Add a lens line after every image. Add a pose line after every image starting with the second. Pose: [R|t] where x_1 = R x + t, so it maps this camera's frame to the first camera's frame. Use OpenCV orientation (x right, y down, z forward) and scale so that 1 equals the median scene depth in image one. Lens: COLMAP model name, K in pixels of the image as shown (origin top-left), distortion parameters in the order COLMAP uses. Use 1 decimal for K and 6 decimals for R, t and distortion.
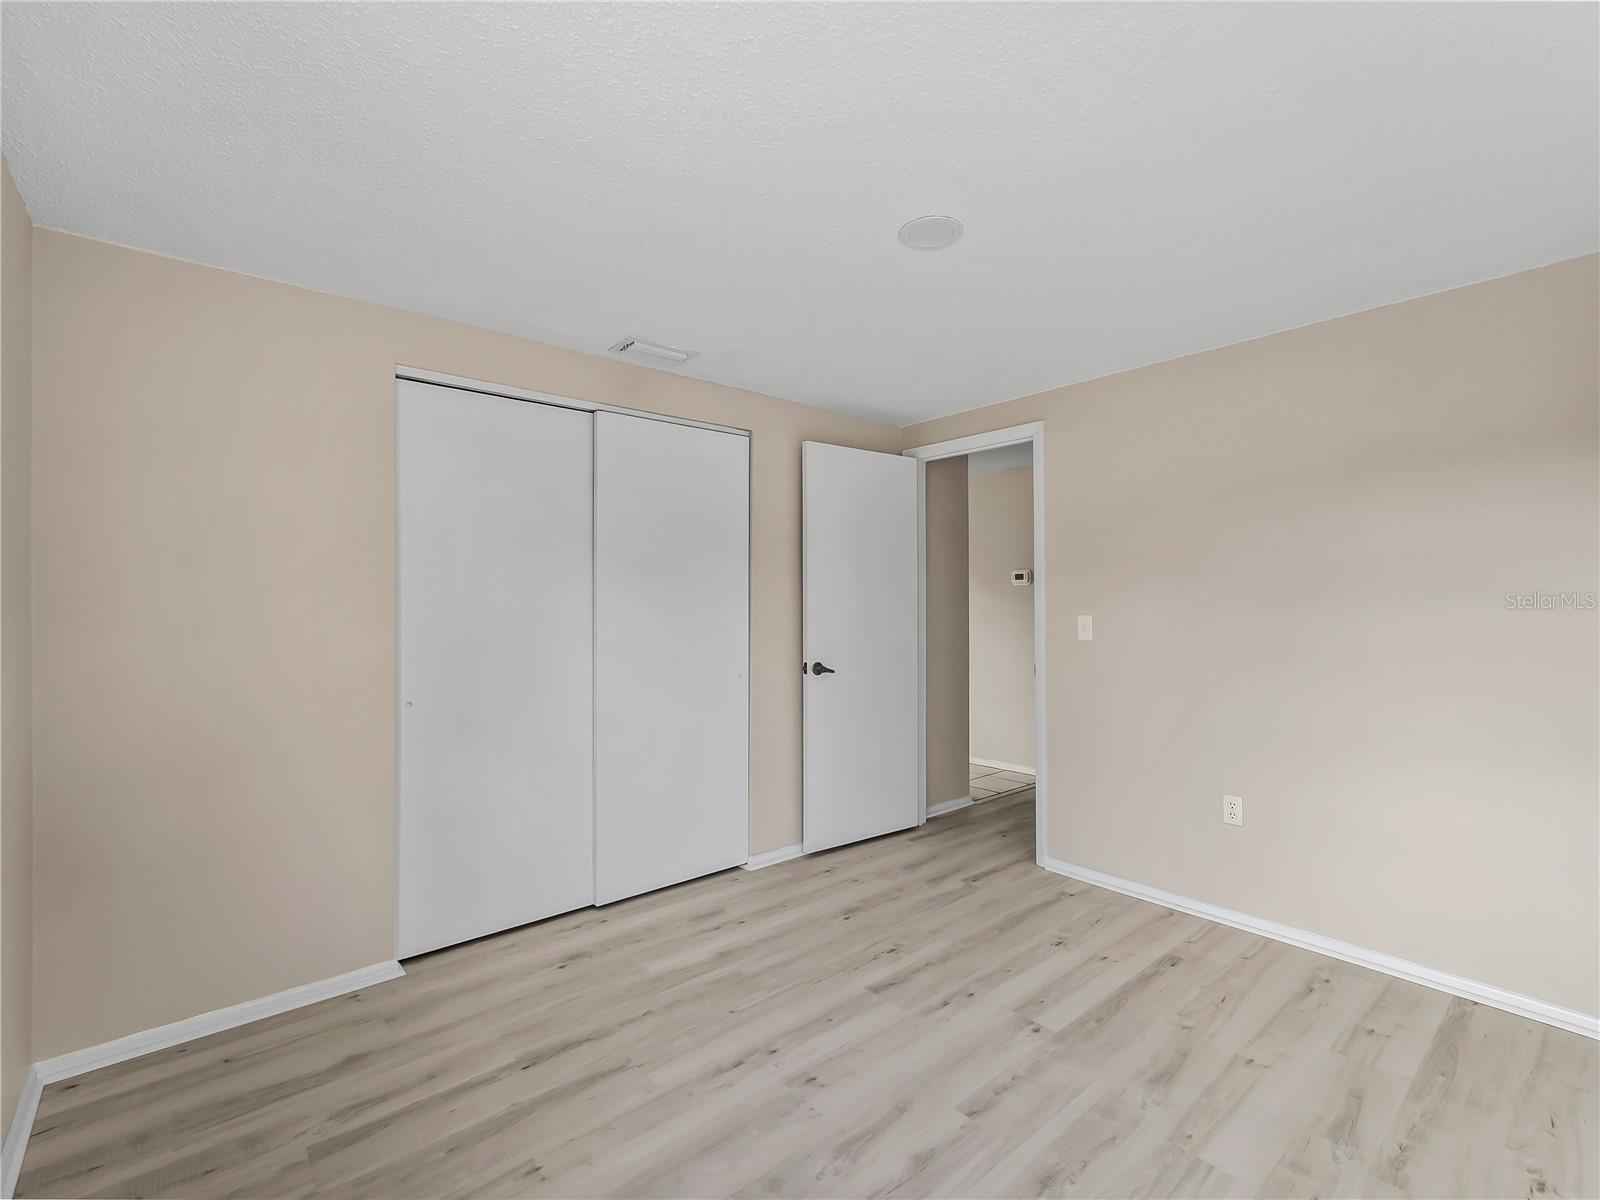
lens RADIAL K [[729.2, 0, 802.1], [0, 729.2, 594.5], [0, 0, 1]] dist [-0.001129, -0.002148]
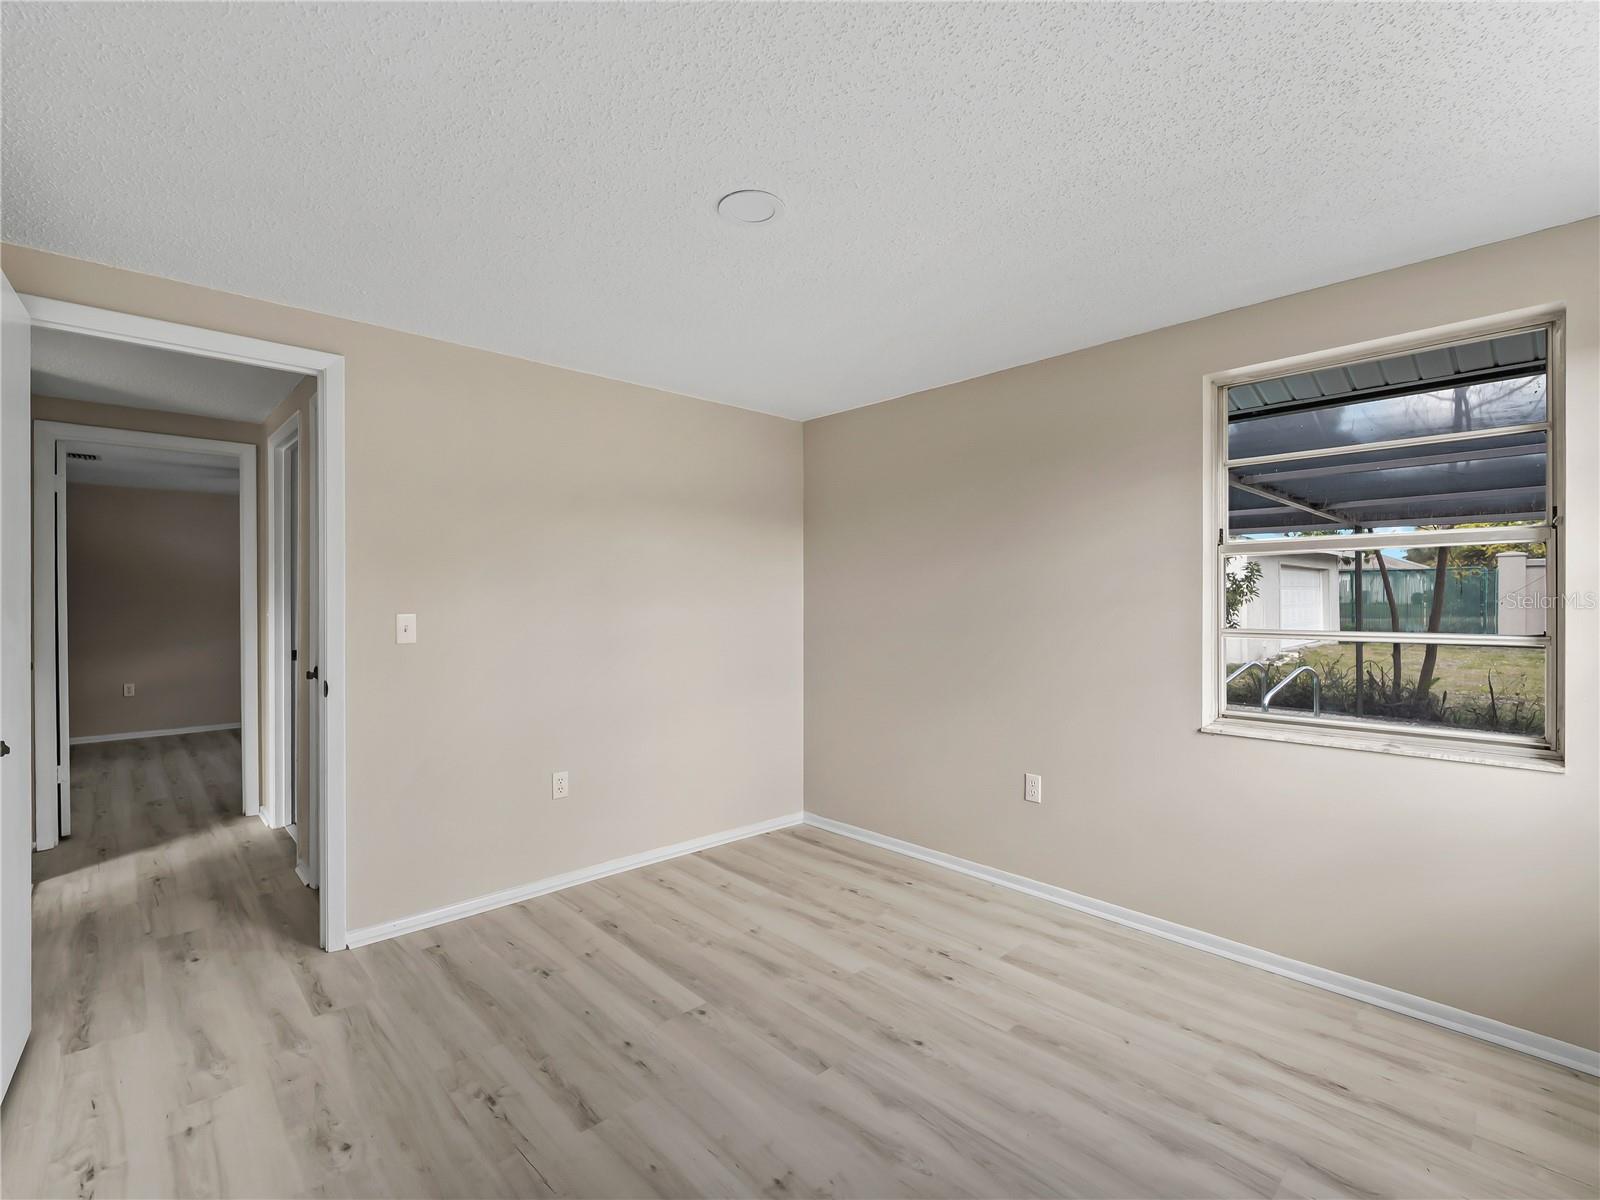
lens RADIAL K [[729.2, 0, 802.7], [0, 729.2, 603.8], [0, 0, 1]] dist [-0.001129, -0.002148]
pose [[-0.047280, -0.004992, 0.998869, -0.672430], [-0.010682, 0.999933, 0.004491, 0.013204], [-0.998825, -0.010457, -0.047331, 0.860551]]
